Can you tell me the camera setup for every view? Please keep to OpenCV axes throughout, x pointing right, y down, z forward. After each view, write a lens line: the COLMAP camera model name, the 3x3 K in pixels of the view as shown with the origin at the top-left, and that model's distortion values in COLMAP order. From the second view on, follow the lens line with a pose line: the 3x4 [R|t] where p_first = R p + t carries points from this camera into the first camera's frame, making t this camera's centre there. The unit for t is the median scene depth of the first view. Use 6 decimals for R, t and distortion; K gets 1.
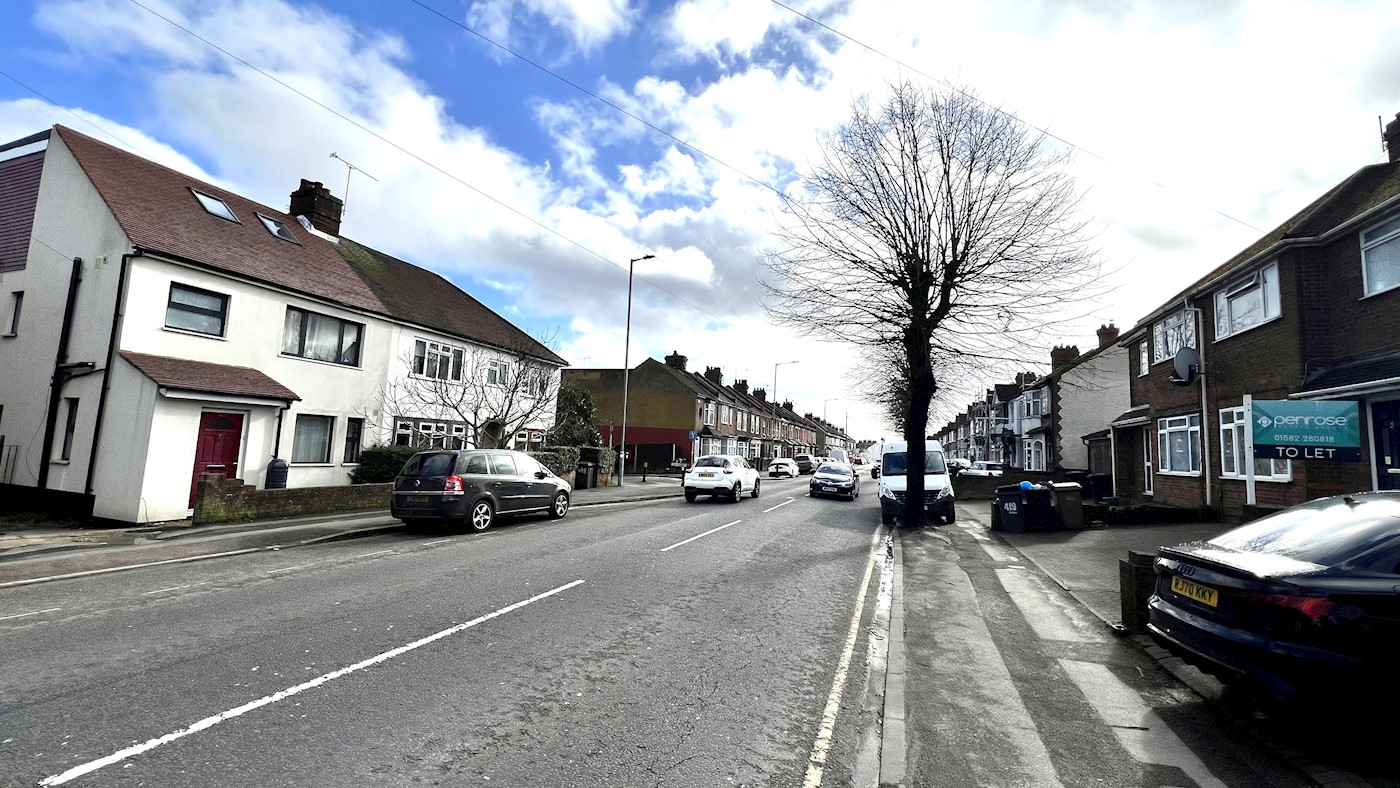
lens RADIAL K [[557.4, 0, 695.9], [0, 557.4, 393.0], [0, 0, 1]] dist [0.000800, 0.000447]
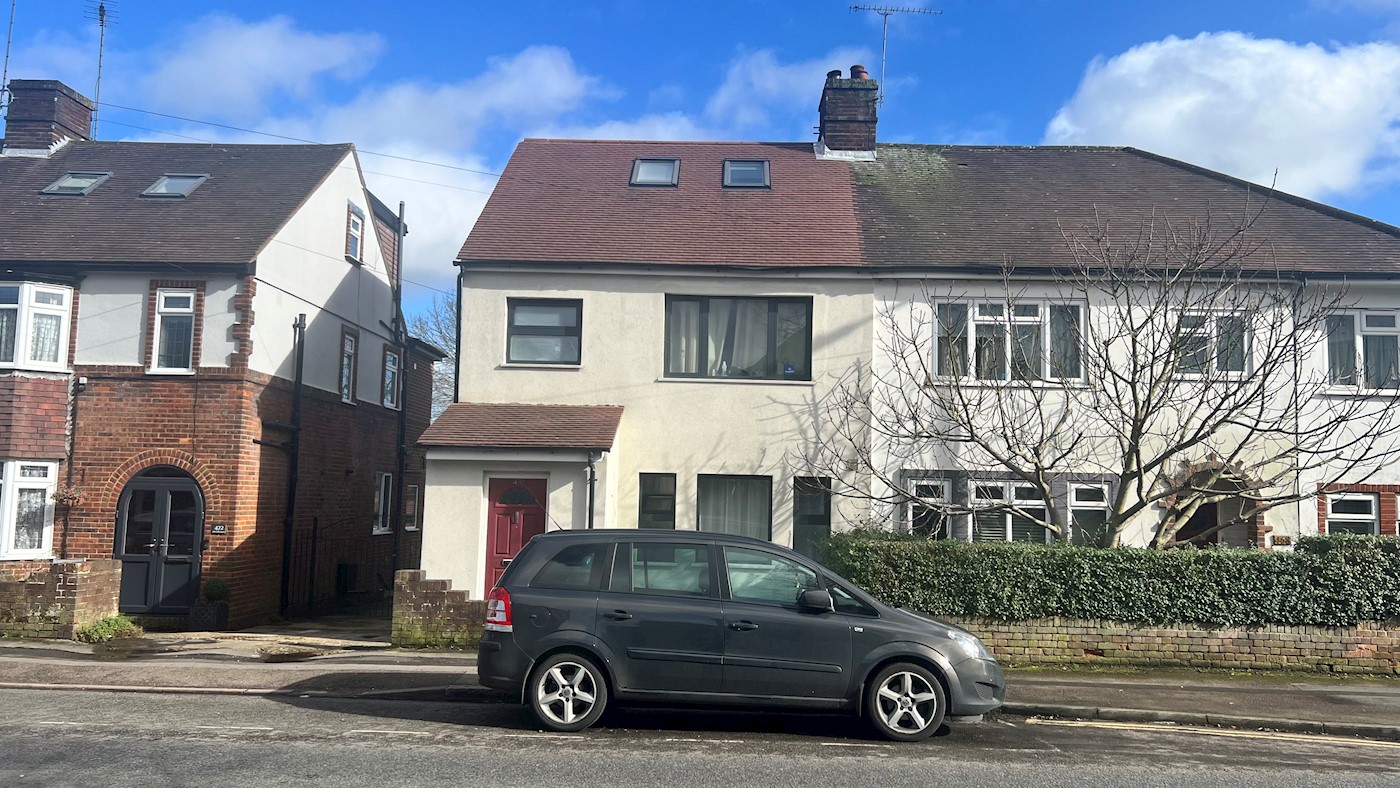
lens RADIAL K [[1056.8, 0, 702.6], [0, 1056.8, 390.2], [0, 0, 1]] dist [0.062654, -0.077716]
pose [[0.323668, -0.137297, -0.936156, 0.317316], [0.085566, 0.989609, -0.115552, 0.076999], [0.942294, -0.042703, 0.332053, 0.649590]]
